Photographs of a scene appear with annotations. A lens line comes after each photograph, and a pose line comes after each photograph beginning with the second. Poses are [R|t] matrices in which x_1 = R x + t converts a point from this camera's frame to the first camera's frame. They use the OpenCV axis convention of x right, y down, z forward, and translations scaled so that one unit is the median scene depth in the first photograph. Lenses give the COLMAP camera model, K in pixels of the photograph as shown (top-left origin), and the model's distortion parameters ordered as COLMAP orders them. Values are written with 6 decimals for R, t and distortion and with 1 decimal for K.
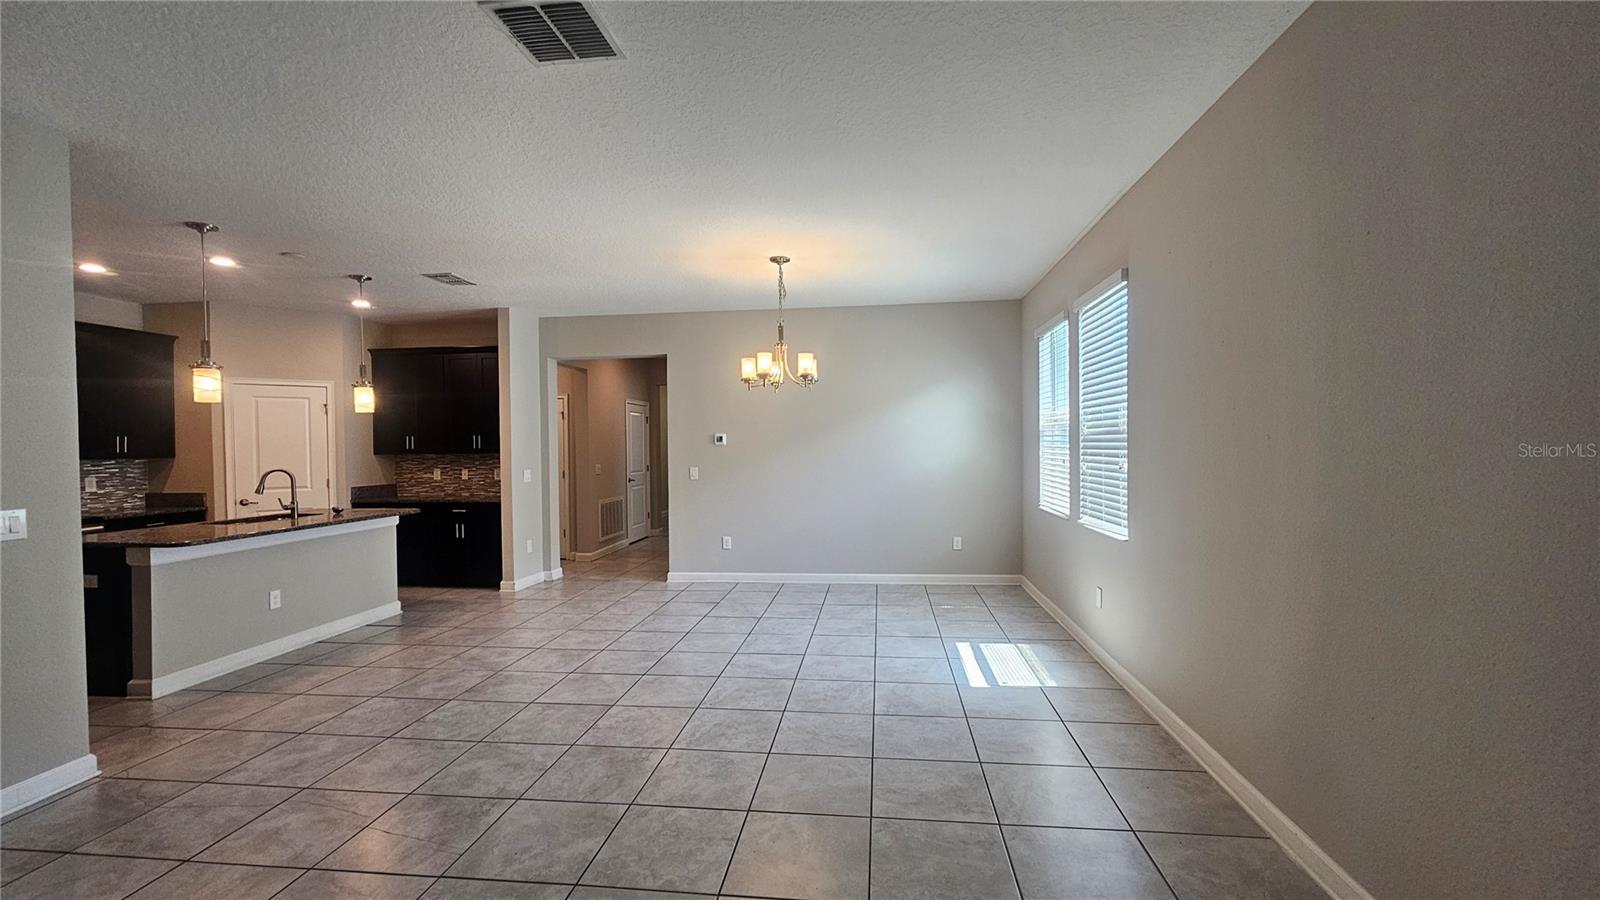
lens RADIAL K [[660.0, 0, 806.0], [0, 660.0, 447.6], [0, 0, 1]] dist [0.003565, 0.000021]
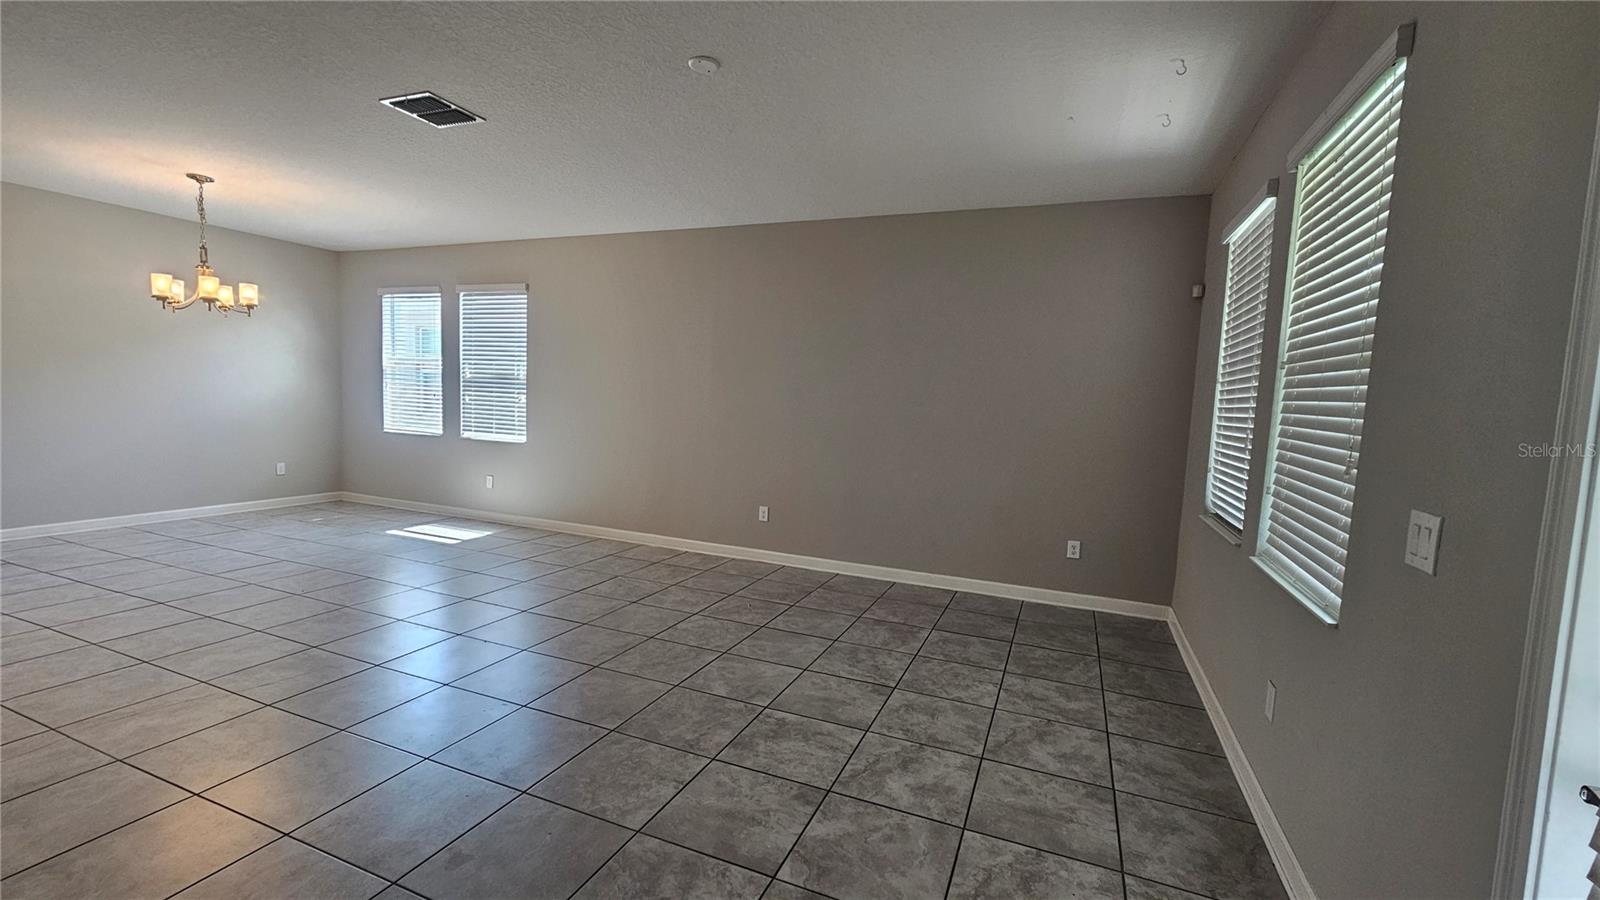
lens RADIAL K [[660.0, 0, 806.4], [0, 660.0, 453.0], [0, 0, 1]] dist [0.003565, 0.000021]
pose [[0.266539, -0.056545, 0.962164, -0.782899], [-0.041314, 0.996690, 0.070019, 0.012504], [-0.962938, -0.058414, 0.263321, -0.138638]]
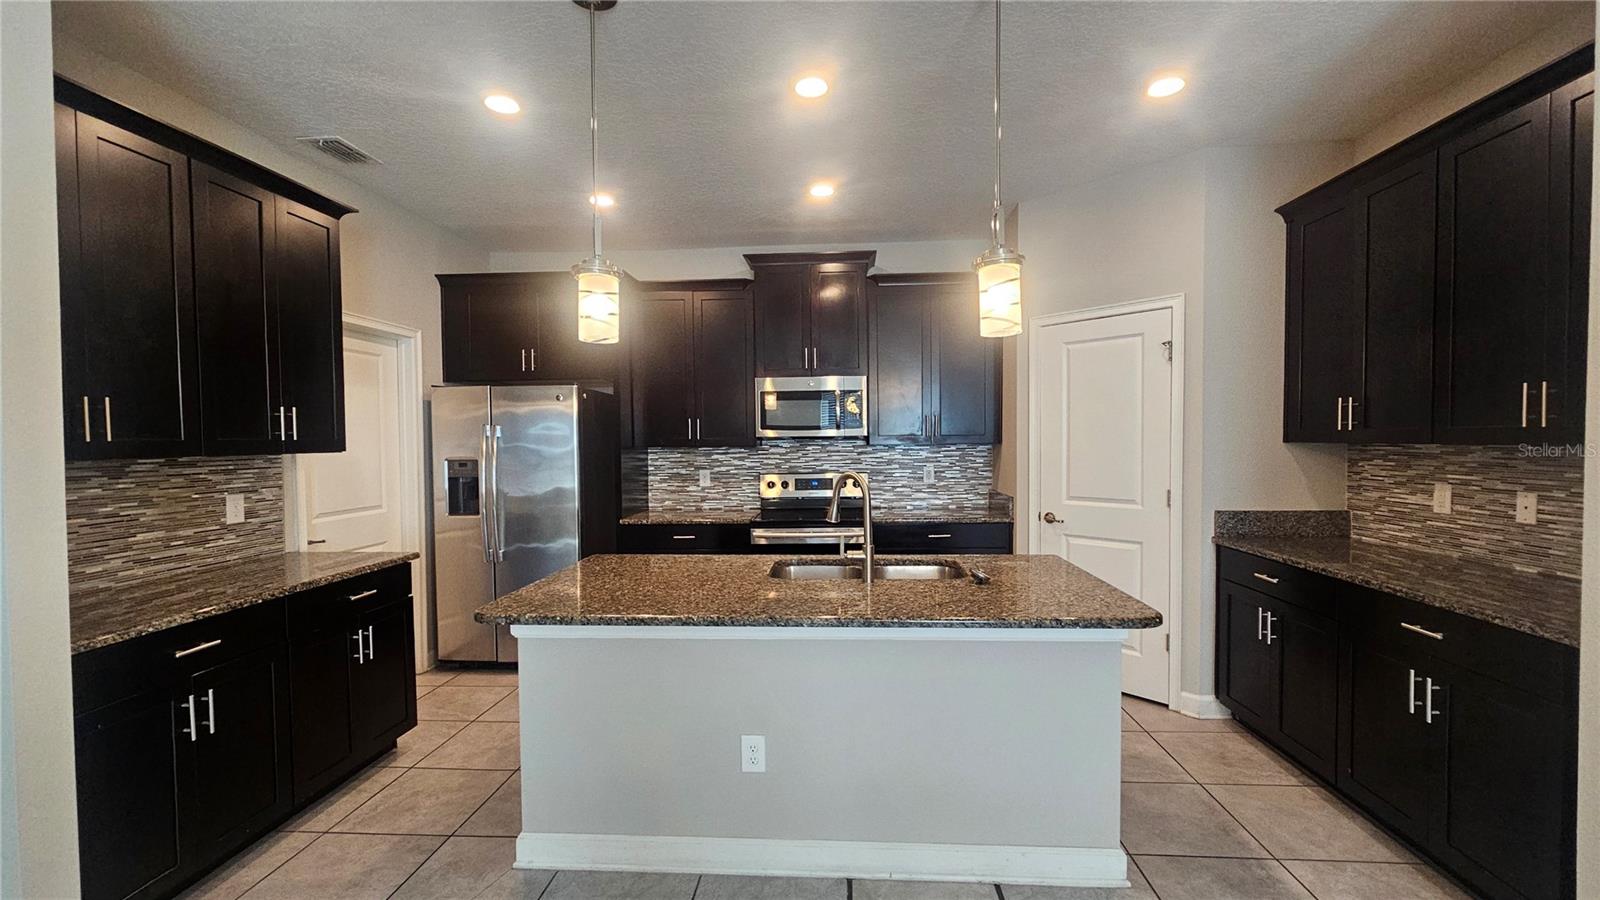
lens RADIAL K [[660.0, 0, 801.3], [0, 660.0, 461.0], [0, 0, 1]] dist [0.003565, 0.000021]
pose [[0.054208, 0.042654, -0.997618, -0.325725], [0.005386, 0.999060, 0.043008, 0.003000], [0.998515, -0.007705, 0.053927, 0.959474]]
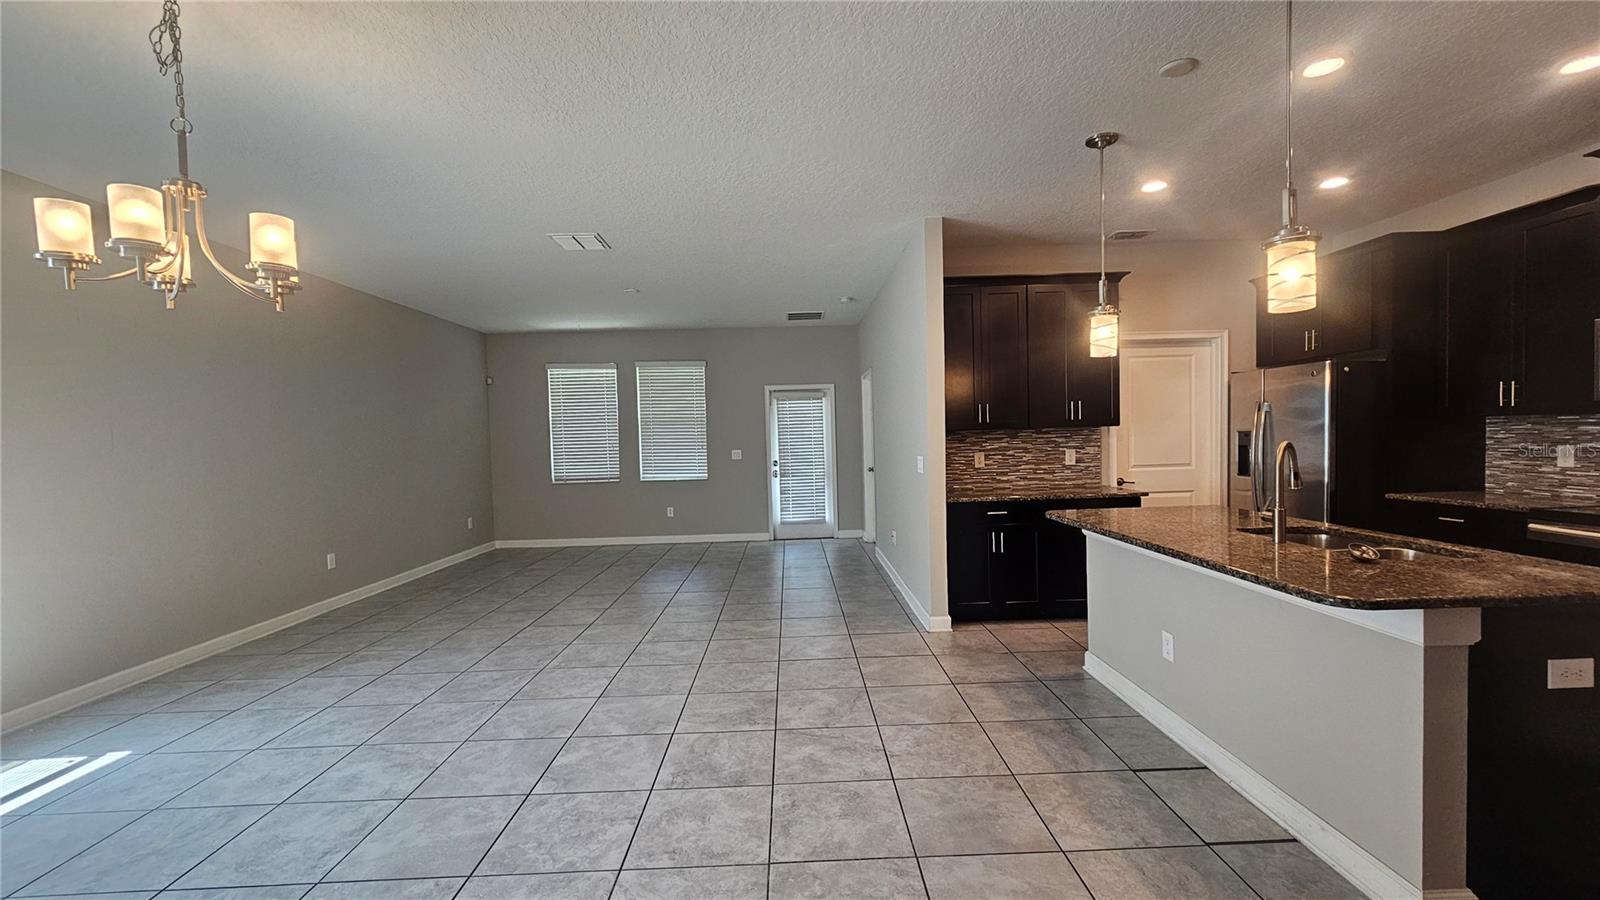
lens RADIAL K [[660.0, 0, 800.4], [0, 660.0, 456.6], [0, 0, 1]] dist [0.003565, 0.000021]
pose [[-0.990726, 0.042620, -0.129016, -0.357738], [0.038055, 0.998566, 0.037651, 0.009385], [0.130436, 0.032393, -0.990927, 1.499622]]
